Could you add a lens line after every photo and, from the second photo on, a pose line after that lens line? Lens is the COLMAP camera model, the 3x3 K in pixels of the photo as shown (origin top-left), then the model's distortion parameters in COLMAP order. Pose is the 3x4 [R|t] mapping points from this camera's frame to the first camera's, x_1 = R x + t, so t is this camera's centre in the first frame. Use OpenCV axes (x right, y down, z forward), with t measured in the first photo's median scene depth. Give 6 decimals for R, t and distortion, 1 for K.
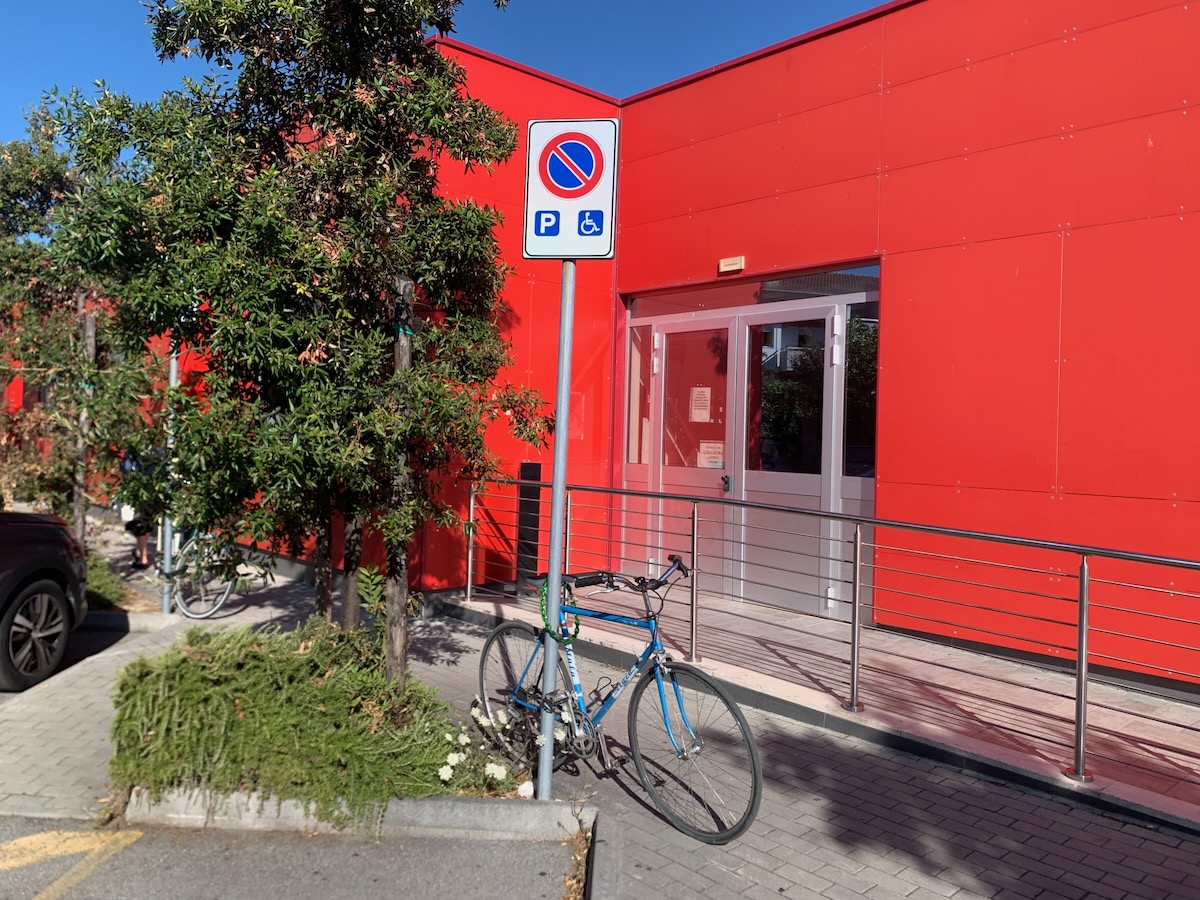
lens RADIAL K [[854.0, 0, 600.0], [0, 854.0, 450.0], [0, 0, 1]] dist [-0.007726, -0.004720]
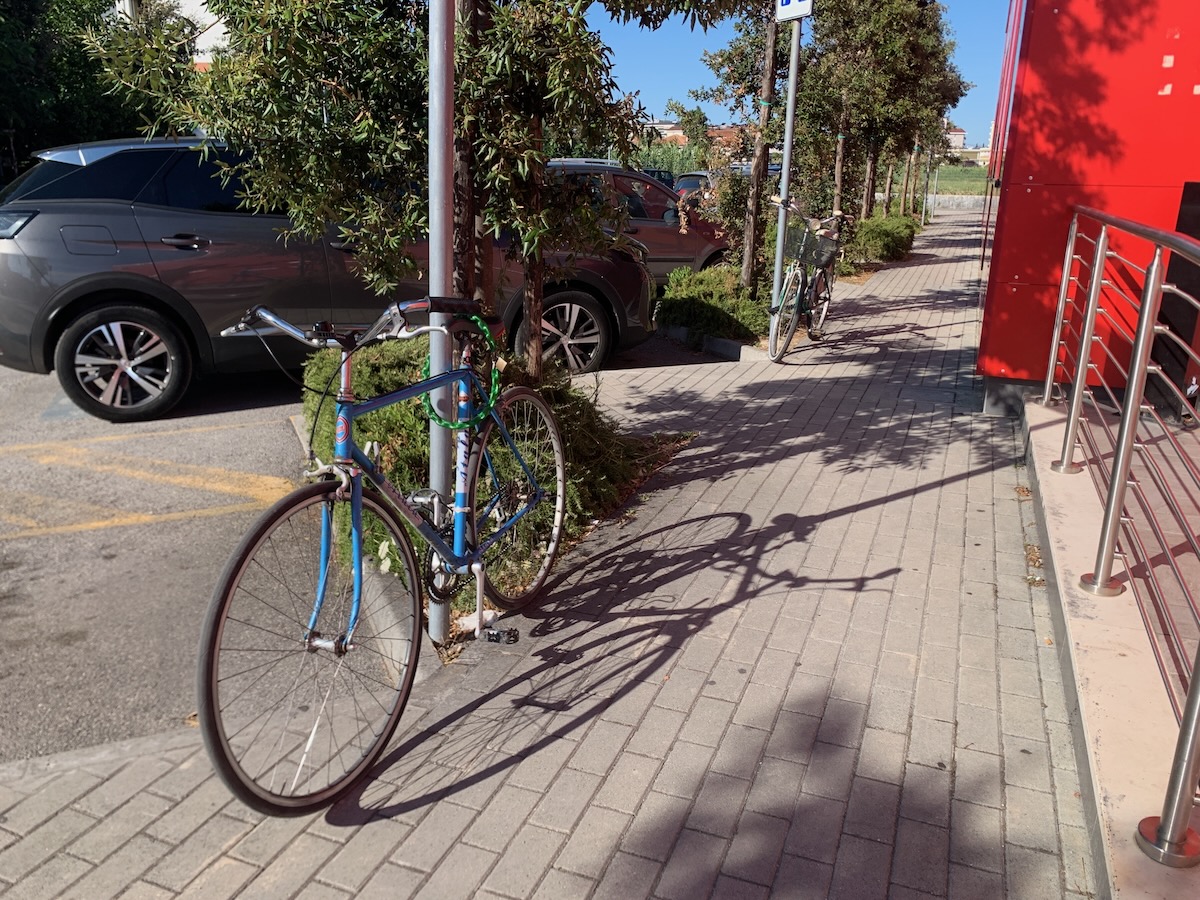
lens RADIAL K [[854.0, 0, 600.0], [0, 854.0, 450.0], [0, 0, 1]] dist [-0.007726, -0.004720]
pose [[0.378194, 0.252606, -0.890595, 0.518734], [-0.008039, 0.962910, 0.269703, 0.065139], [0.925691, -0.094840, 0.366198, 0.788075]]
